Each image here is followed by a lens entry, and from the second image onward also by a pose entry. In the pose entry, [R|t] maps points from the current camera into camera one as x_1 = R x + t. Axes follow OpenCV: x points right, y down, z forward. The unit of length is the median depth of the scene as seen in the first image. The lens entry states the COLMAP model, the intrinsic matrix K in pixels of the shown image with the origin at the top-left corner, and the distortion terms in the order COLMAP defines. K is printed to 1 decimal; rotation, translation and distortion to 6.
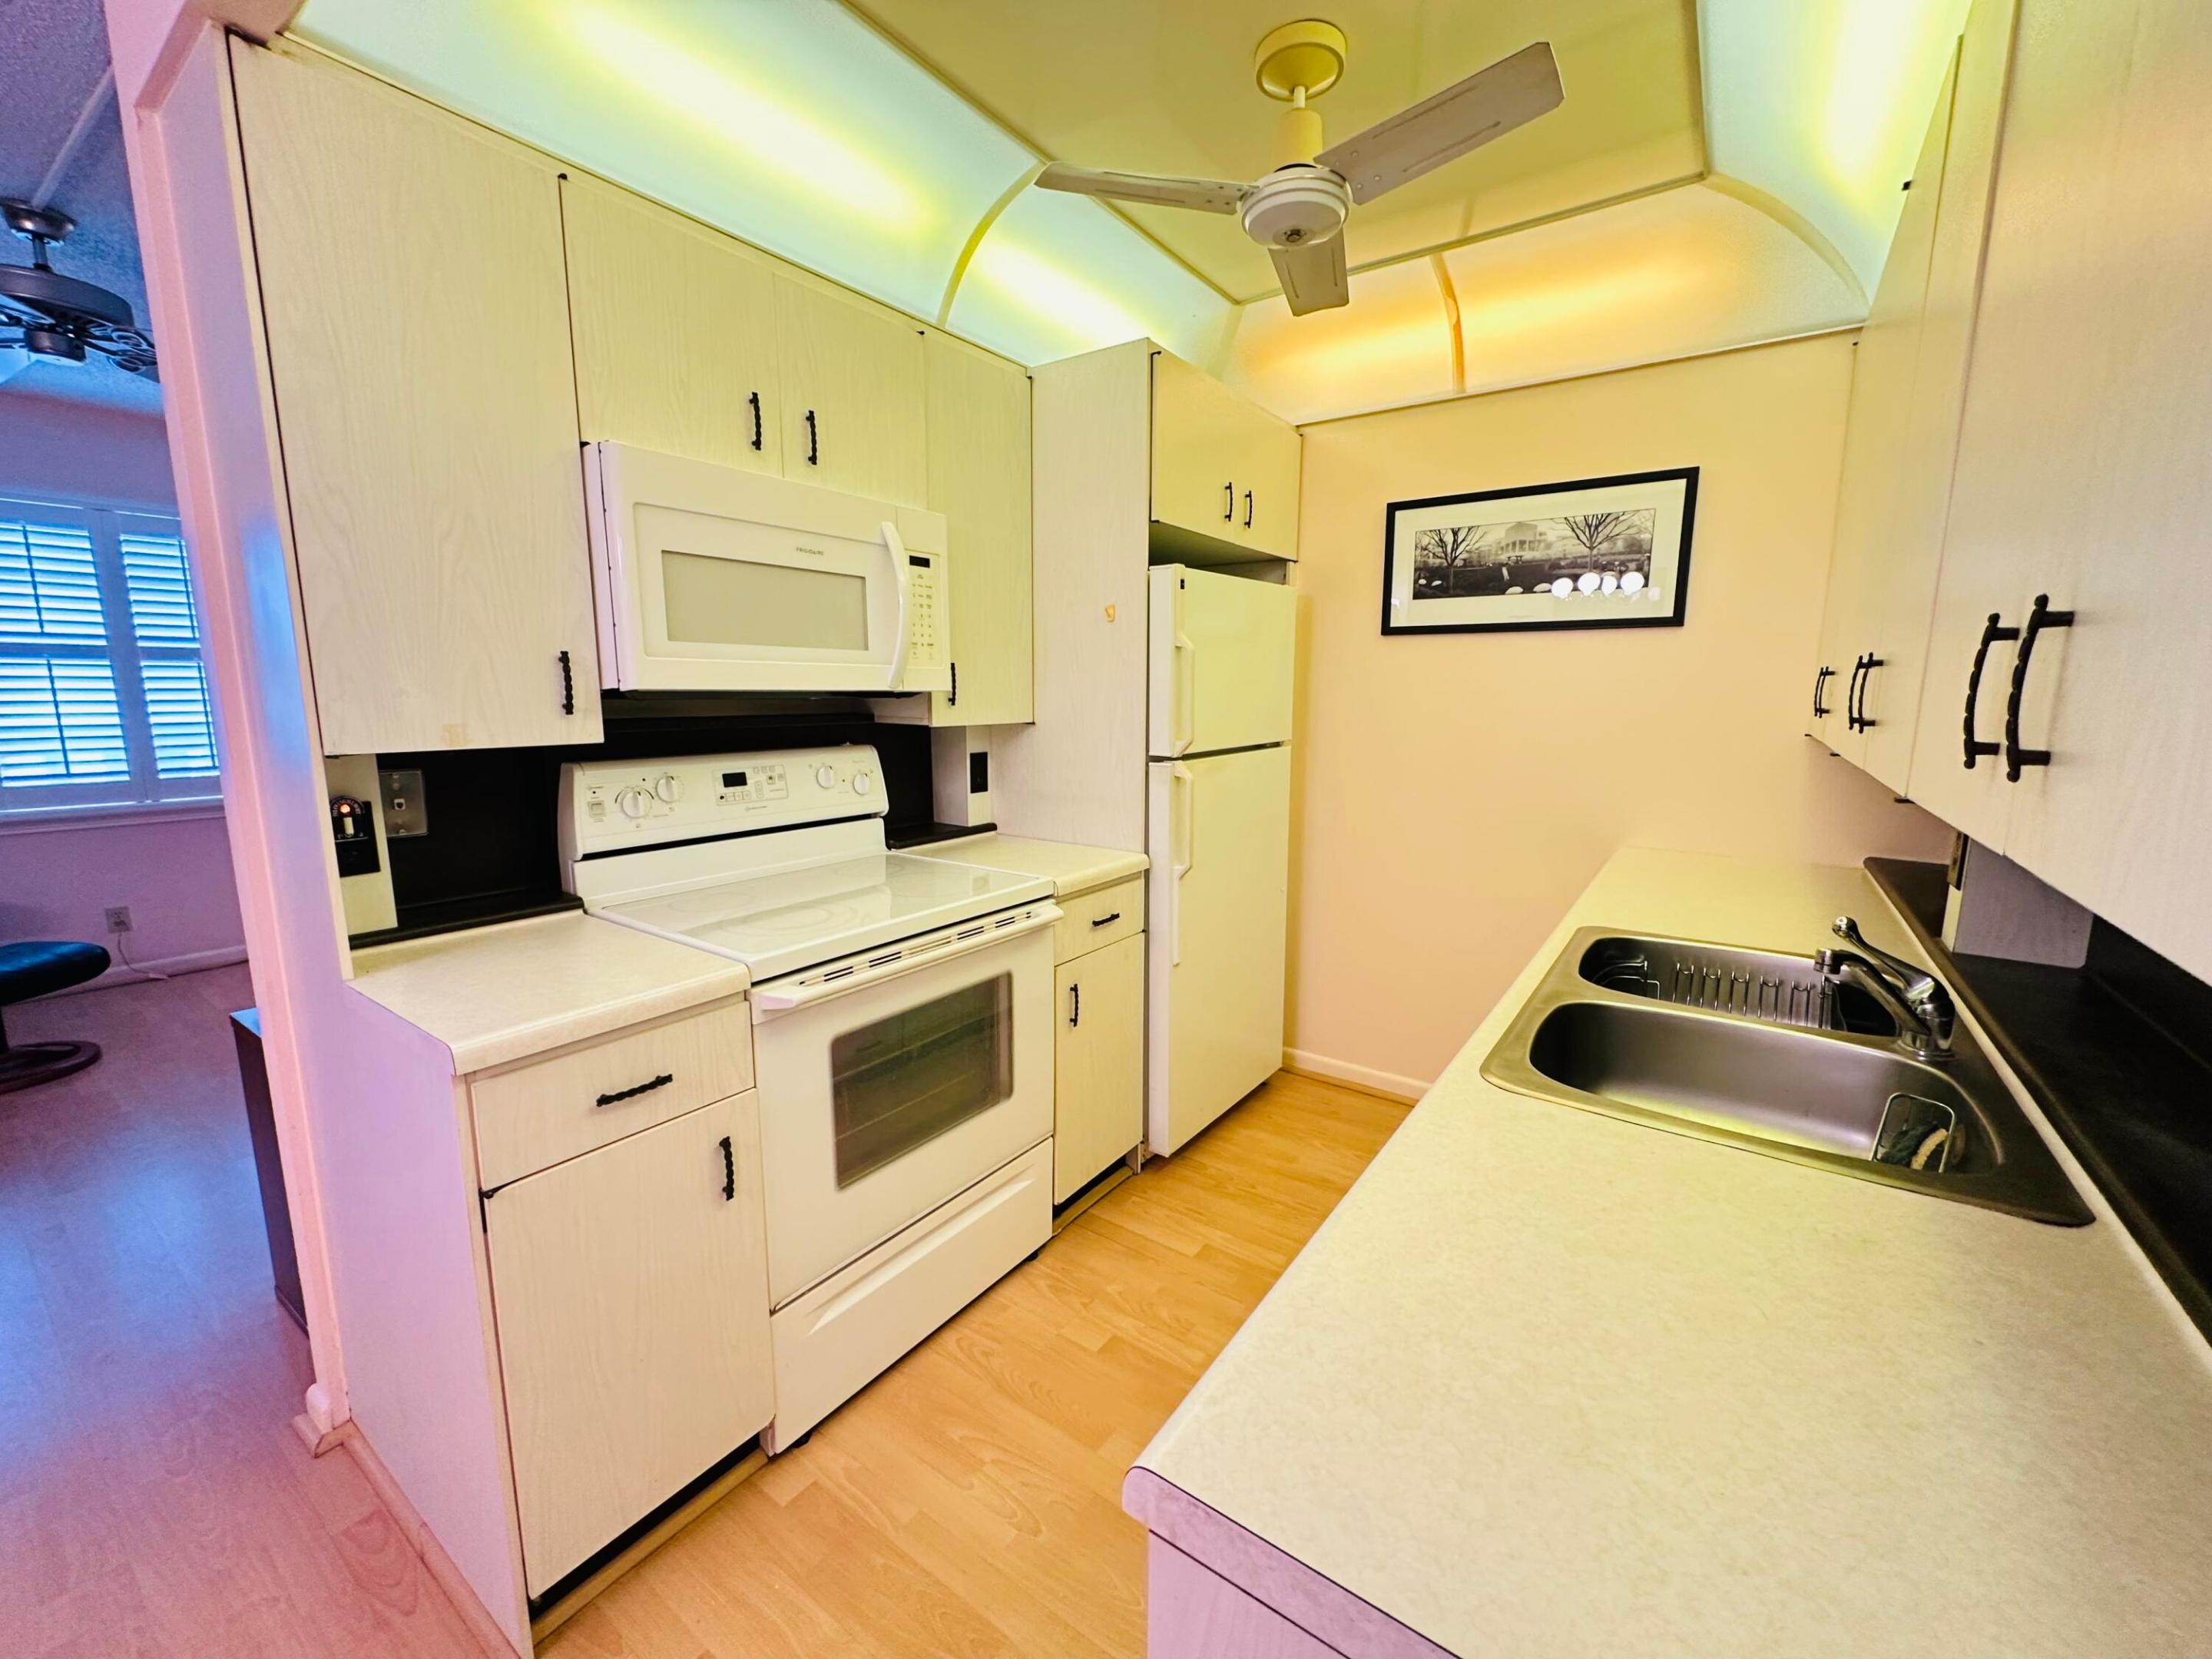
lens RADIAL K [[885.6, 0, 1106.0], [0, 885.6, 829.5], [0, 0, 1]] dist [-0.001368, 0.000100]
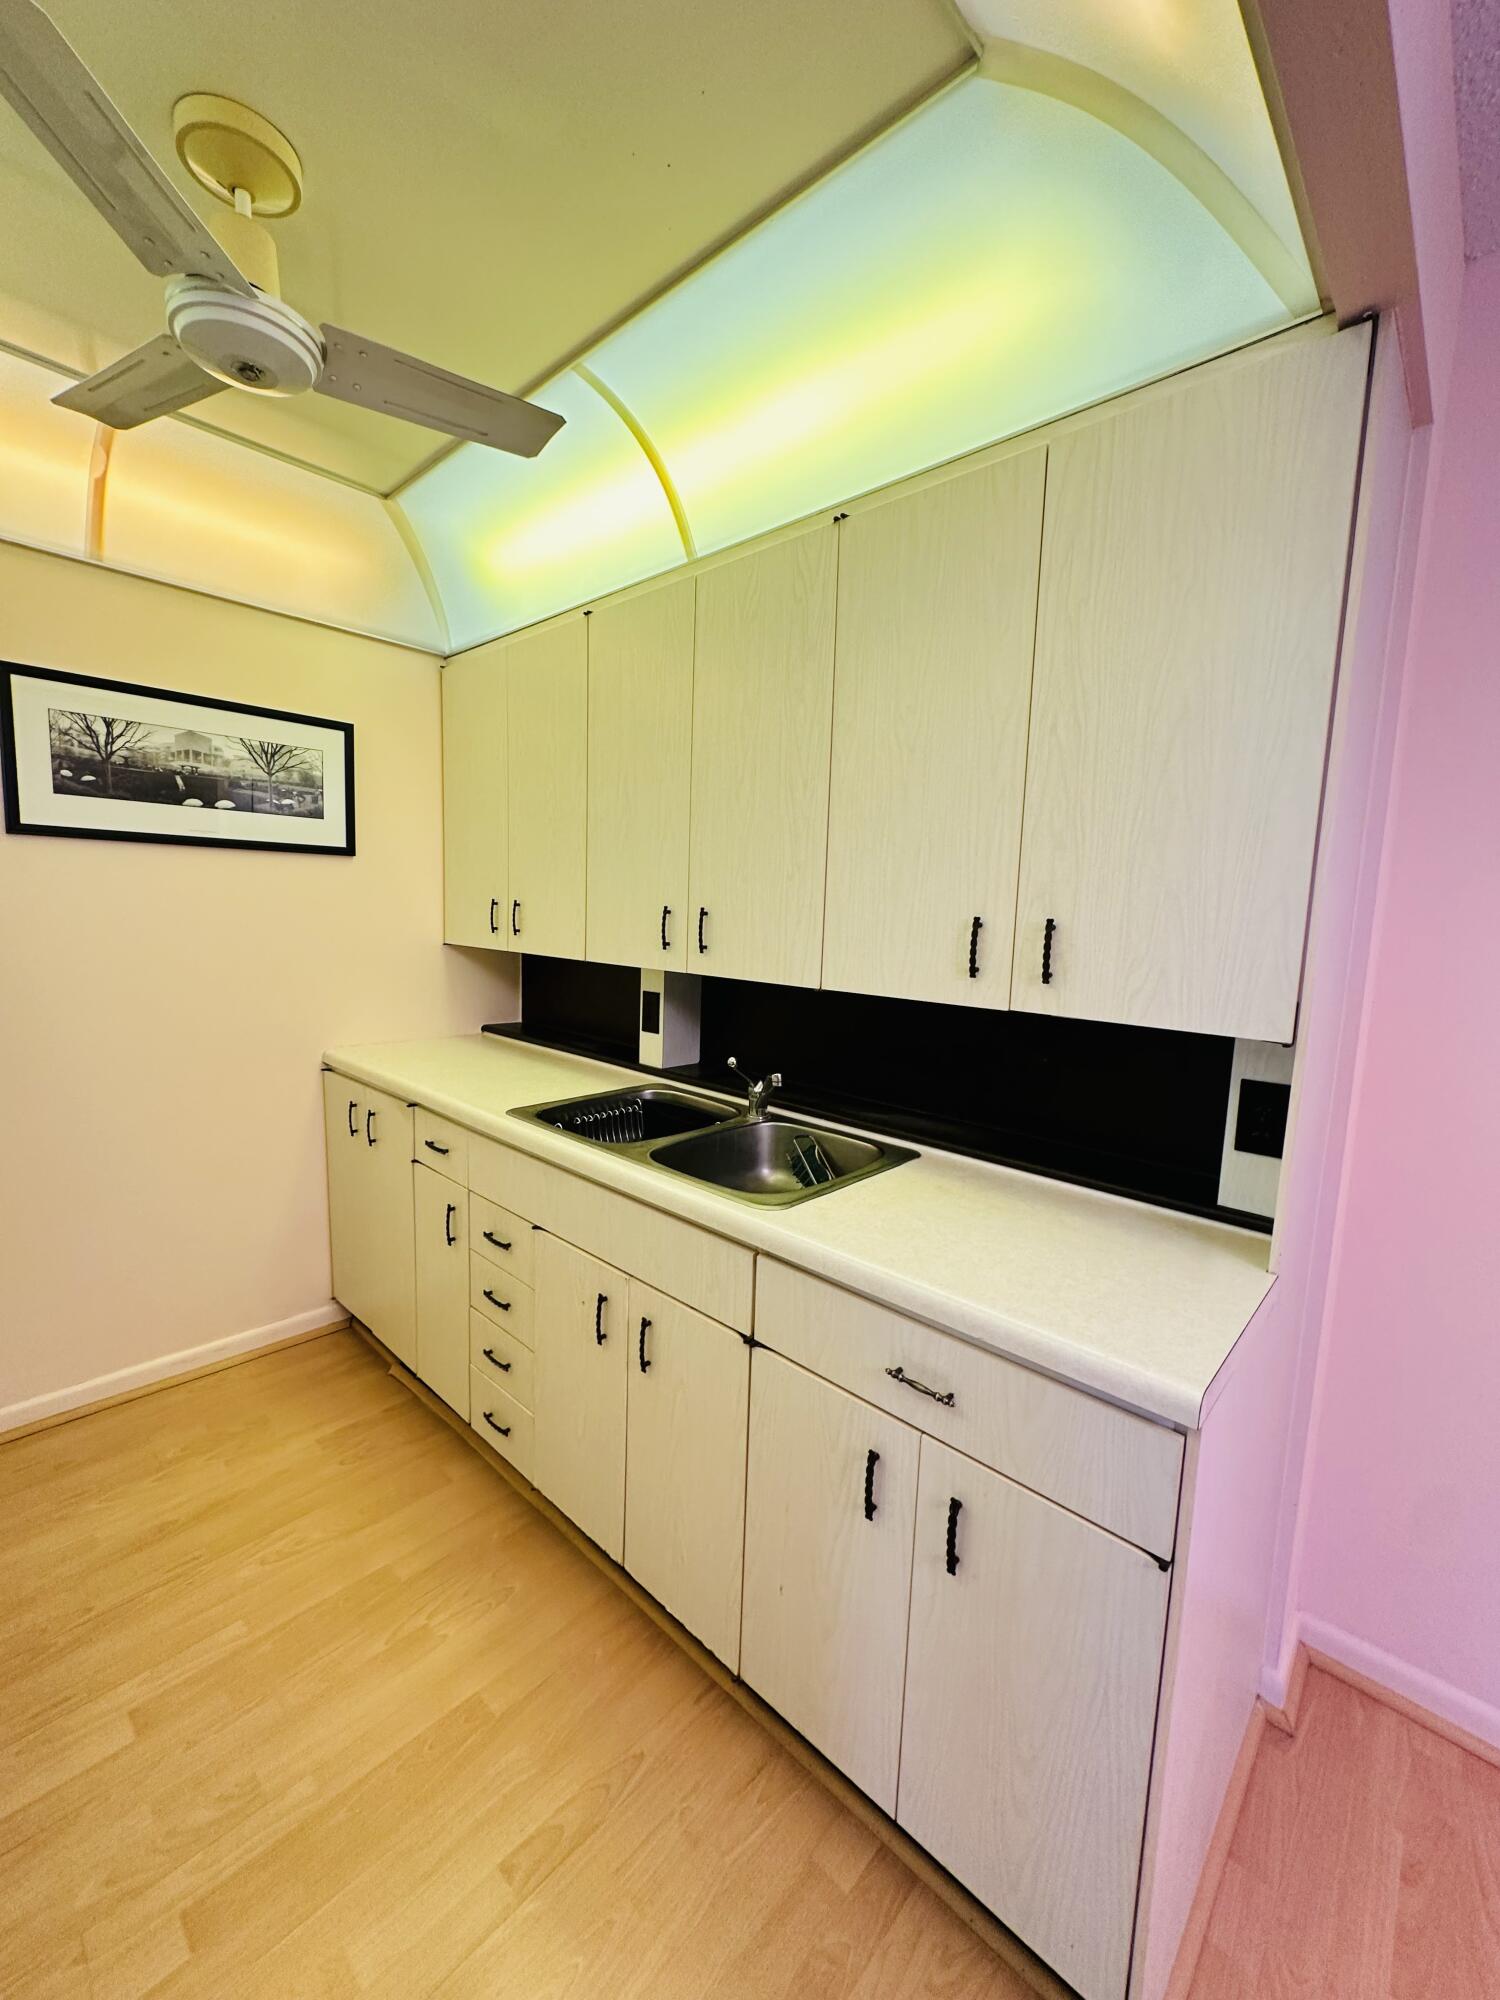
lens RADIAL K [[800.7, 0, 750.0], [0, 800.7, 1000.0], [0, 0, 1]] dist [-0.001368, 0.000100]
pose [[0.126984, -0.116831, 0.985000, -0.330788], [0.121722, 0.987369, 0.101420, -0.077980], [-0.984408, 0.107017, 0.139600, 0.324581]]
